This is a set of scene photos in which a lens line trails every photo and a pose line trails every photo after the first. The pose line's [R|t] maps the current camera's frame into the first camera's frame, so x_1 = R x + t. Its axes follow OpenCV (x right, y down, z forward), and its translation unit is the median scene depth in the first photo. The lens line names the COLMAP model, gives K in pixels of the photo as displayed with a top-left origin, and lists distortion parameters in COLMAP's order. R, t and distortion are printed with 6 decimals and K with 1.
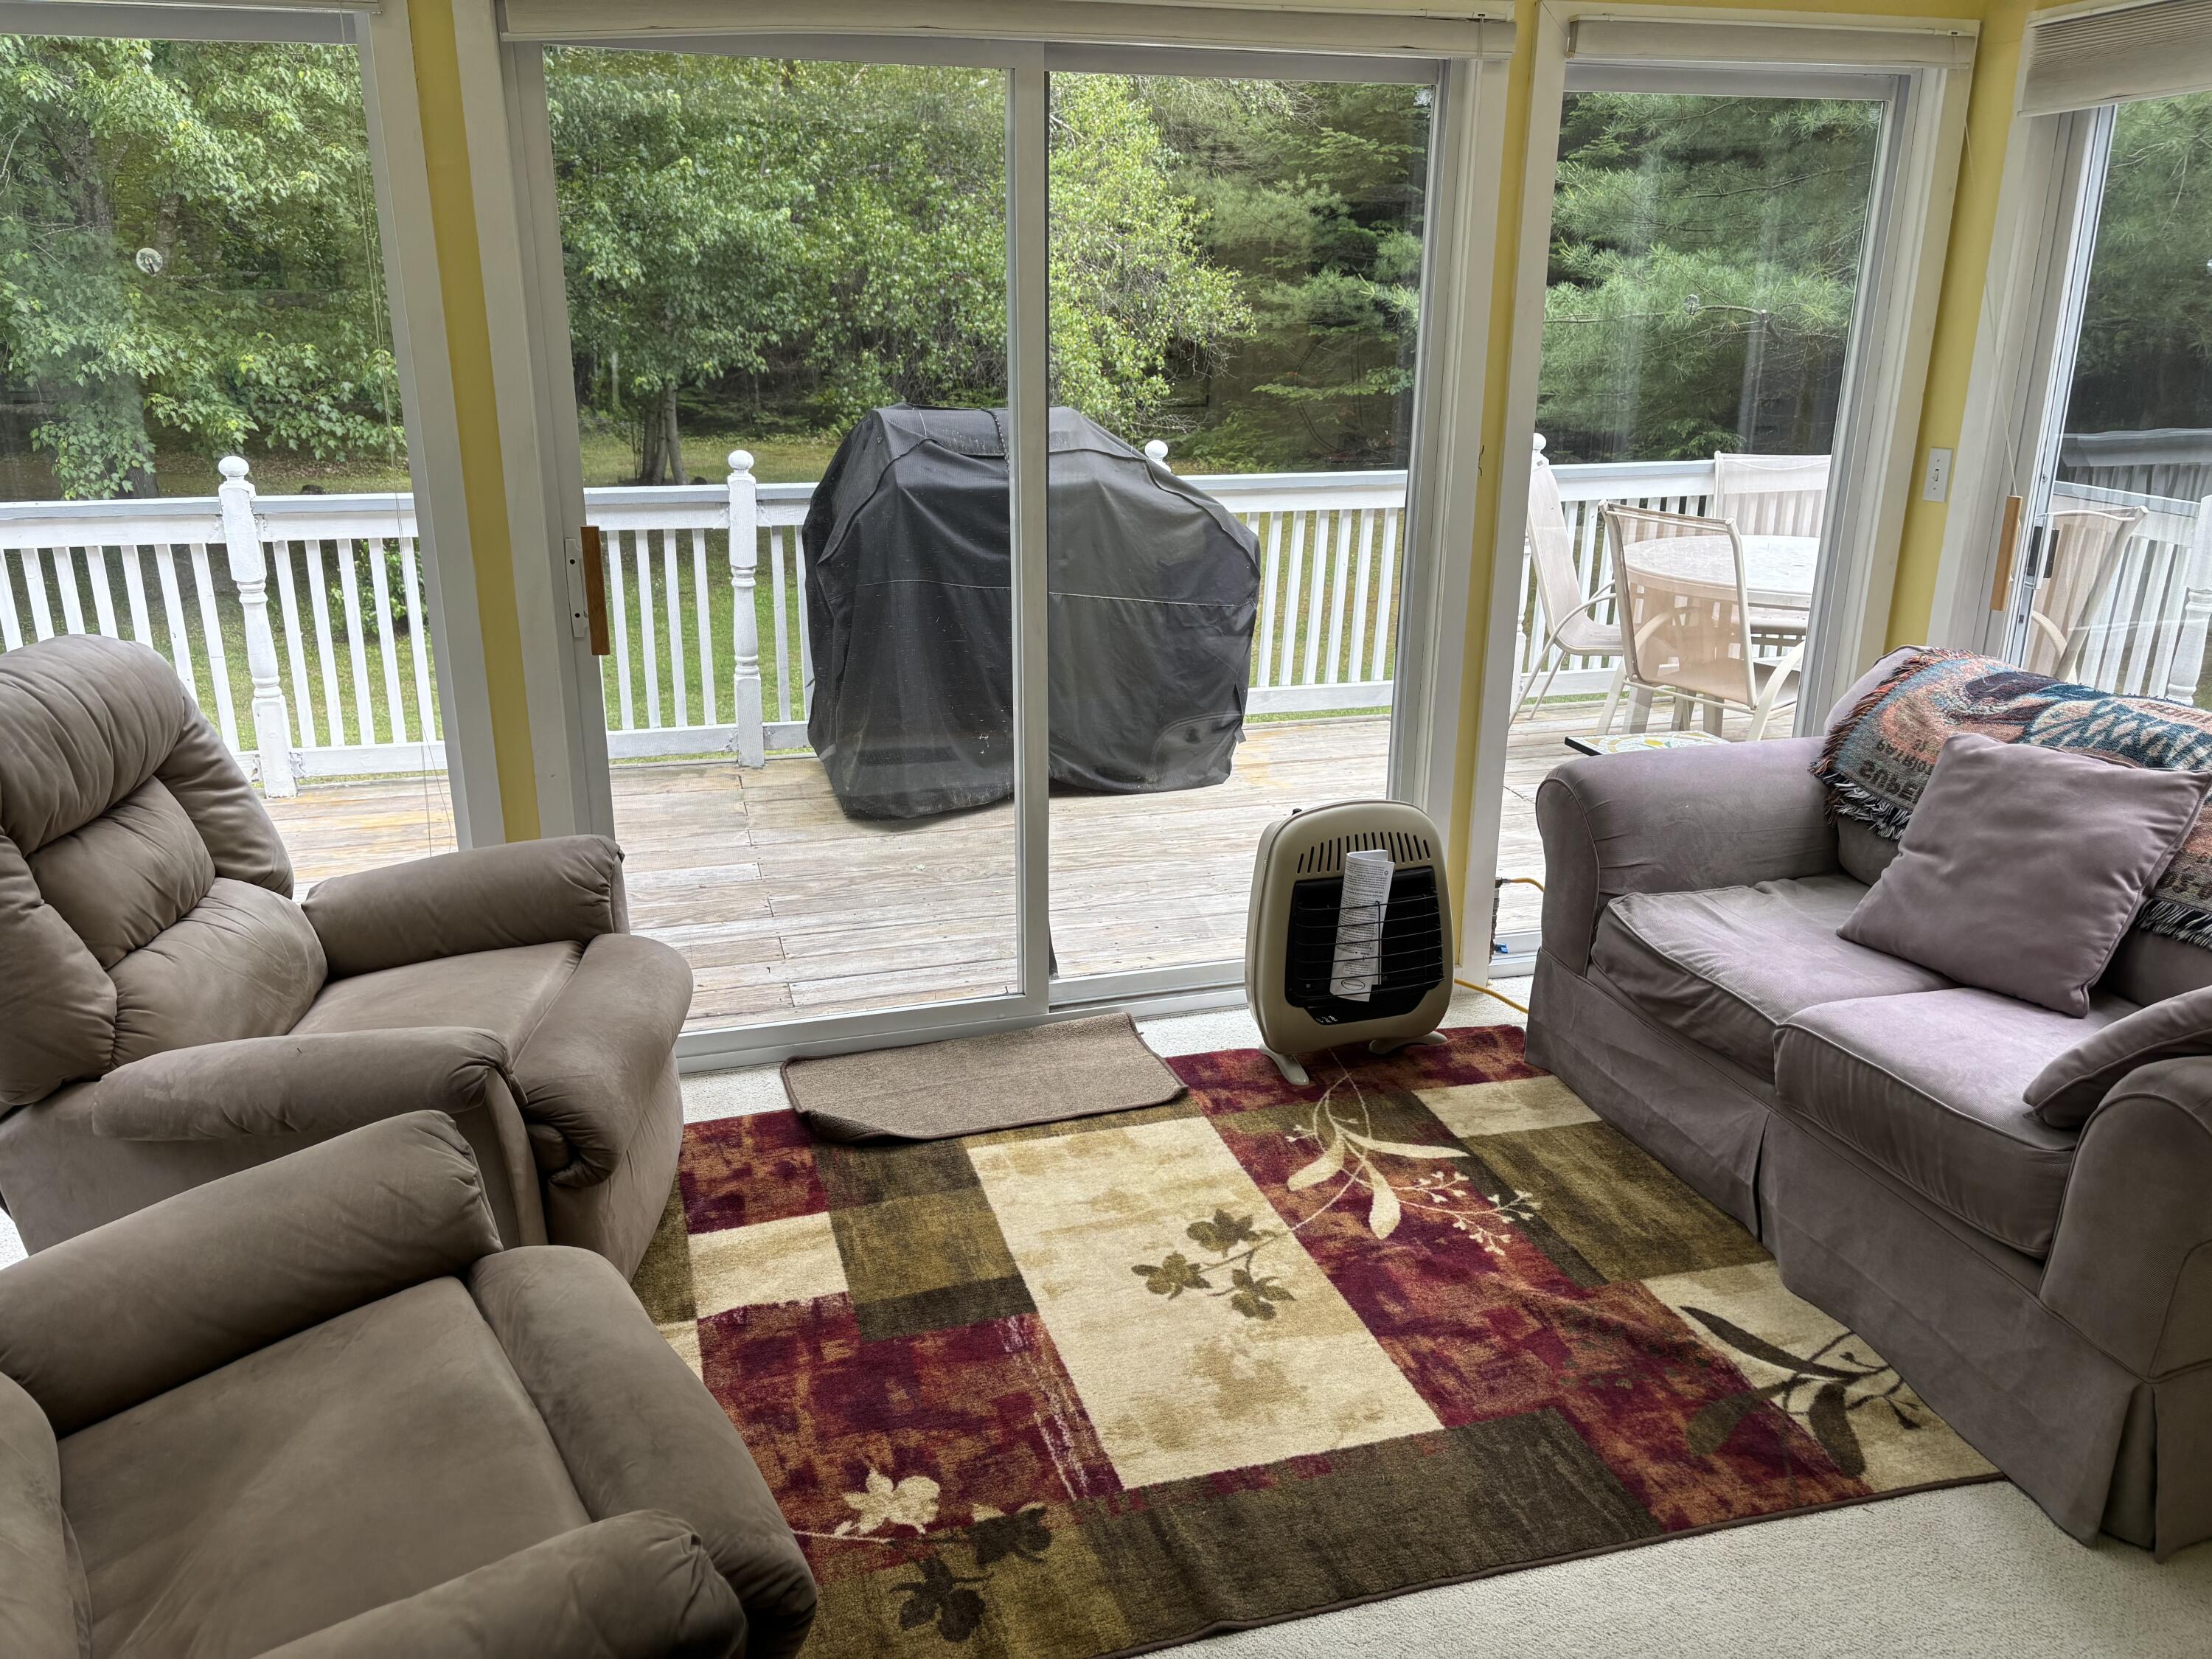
lens RADIAL K [[1708.9, 0, 1117.1], [0, 1708.9, 837.9], [0, 0, 1]] dist [0.074886, -0.112228]
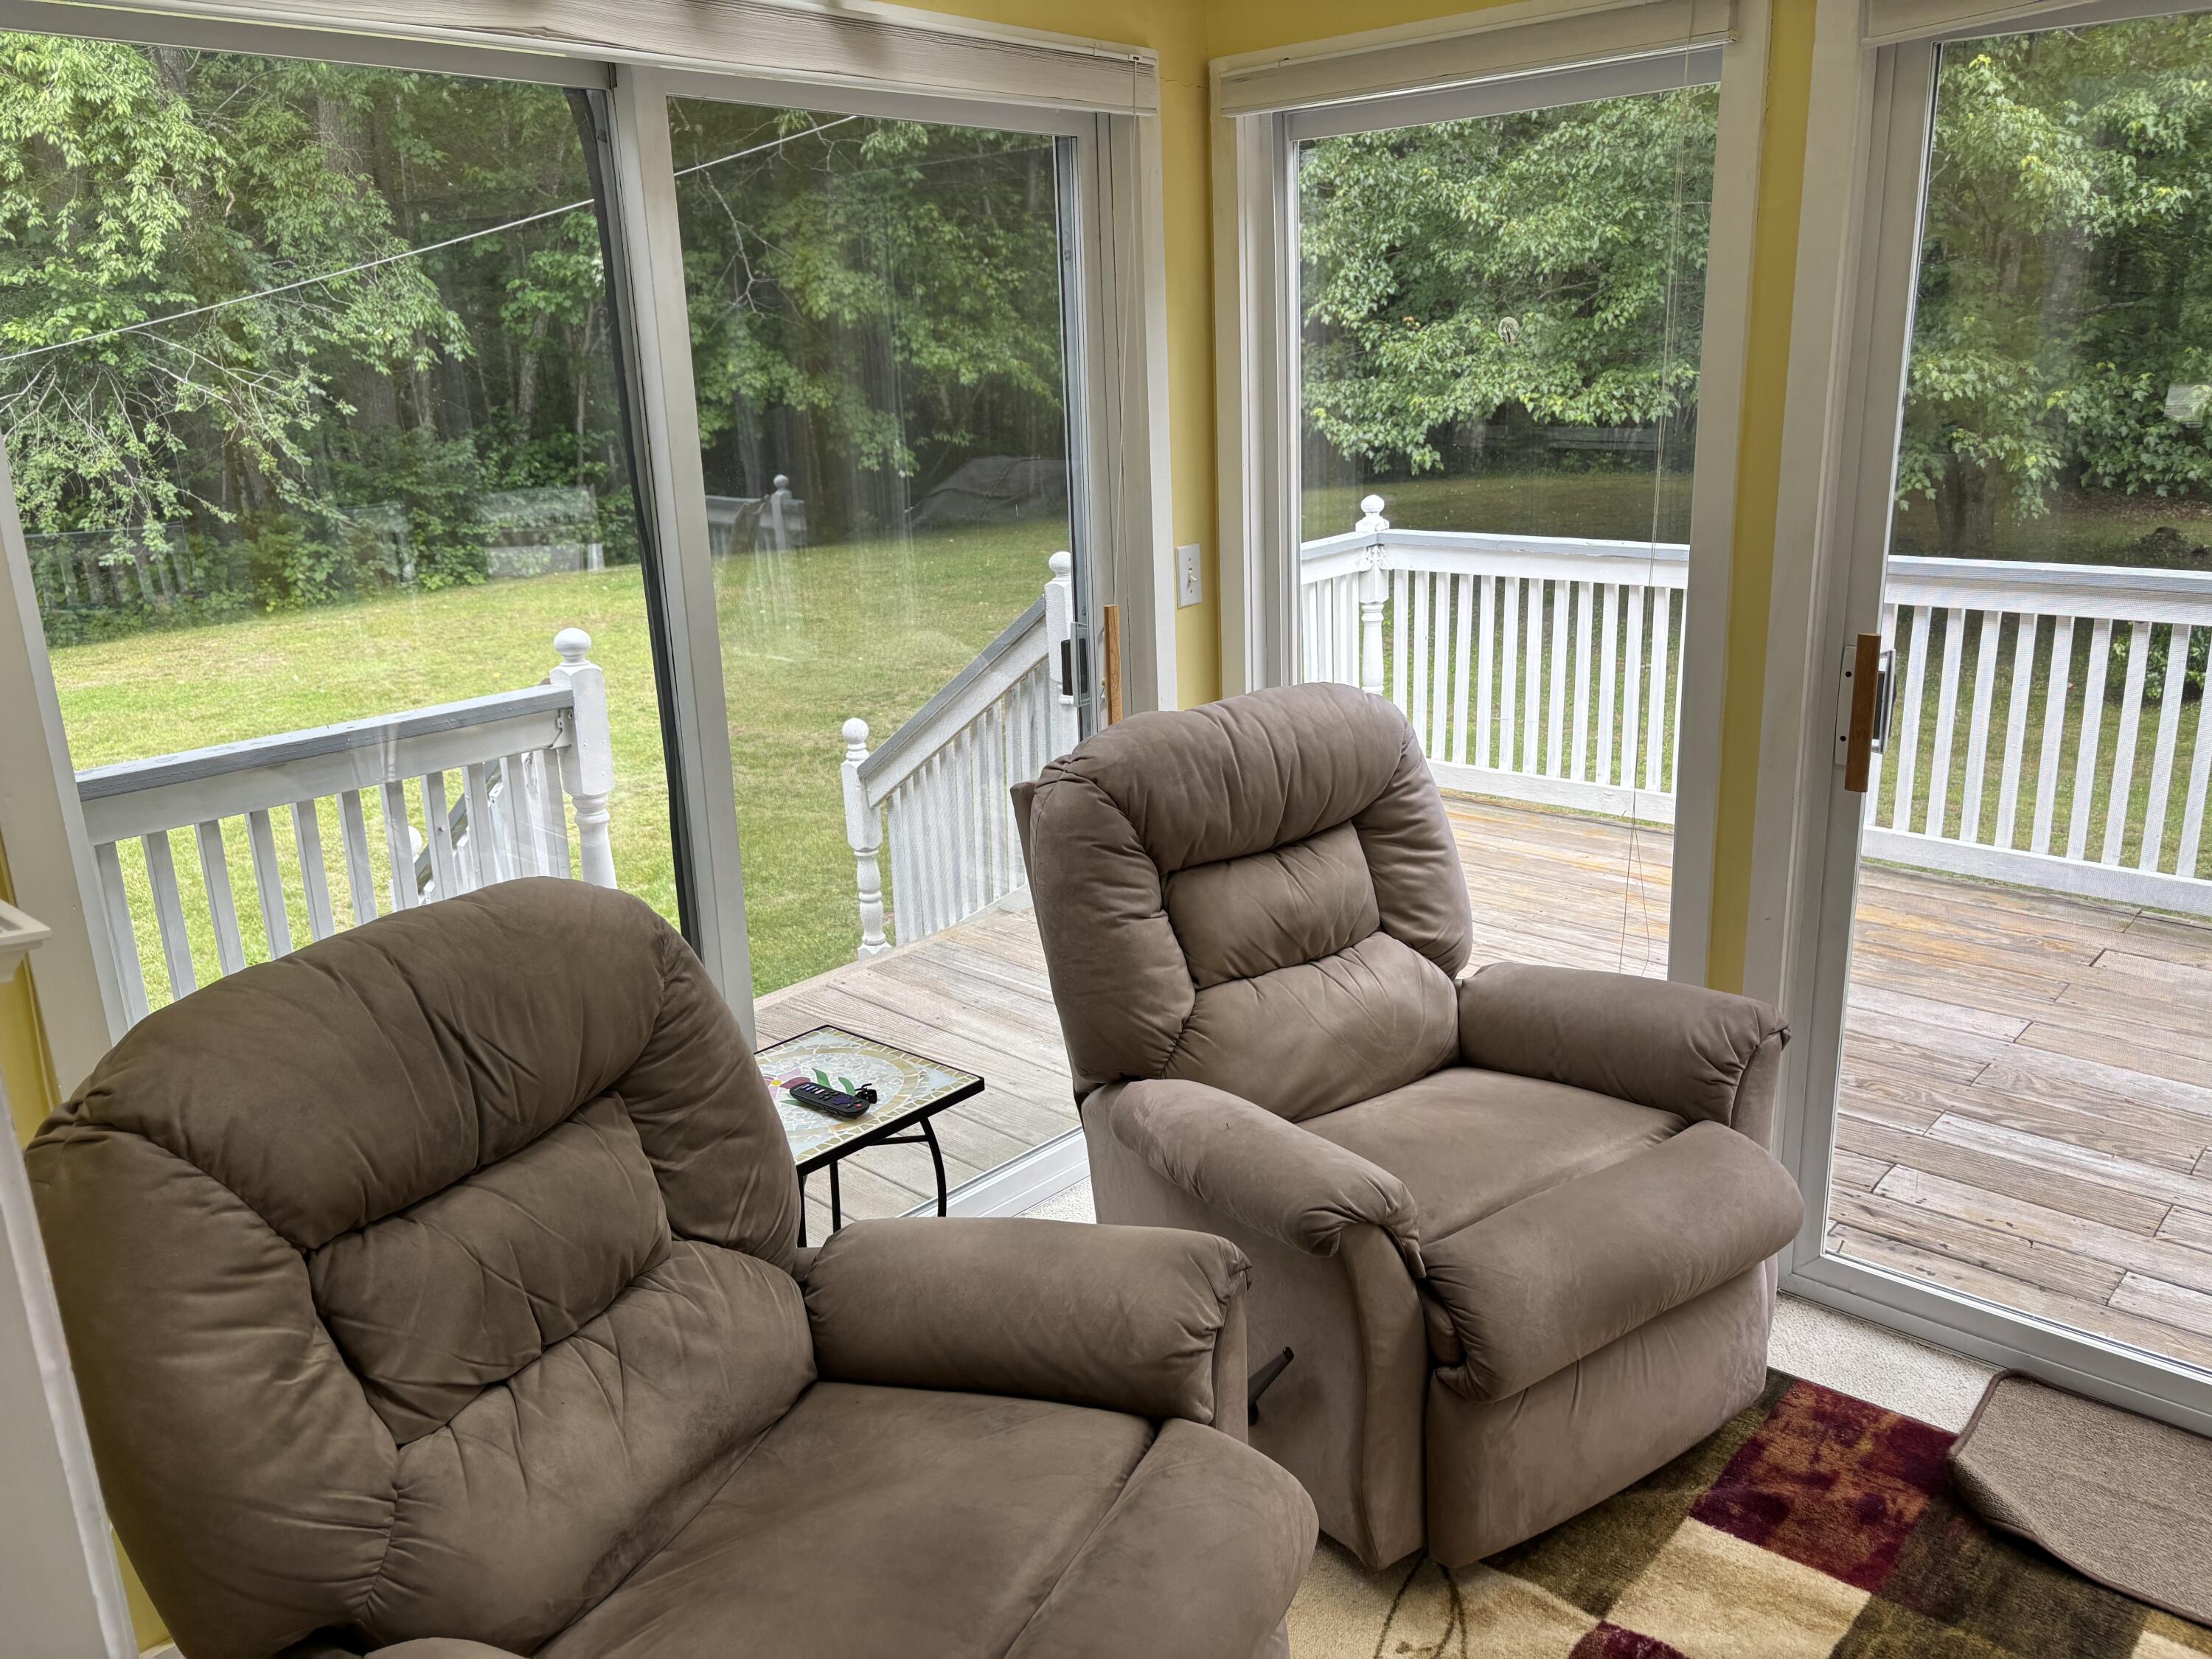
lens RADIAL K [[1698.8, 0, 1109.3], [0, 1698.8, 813.7], [0, 0, 1]] dist [0.069696, -0.076764]
pose [[0.516141, 0.215150, -0.829041, 0.211224], [-0.234933, 0.966375, 0.104527, -0.108852], [0.823653, 0.140819, 0.549331, 0.295684]]
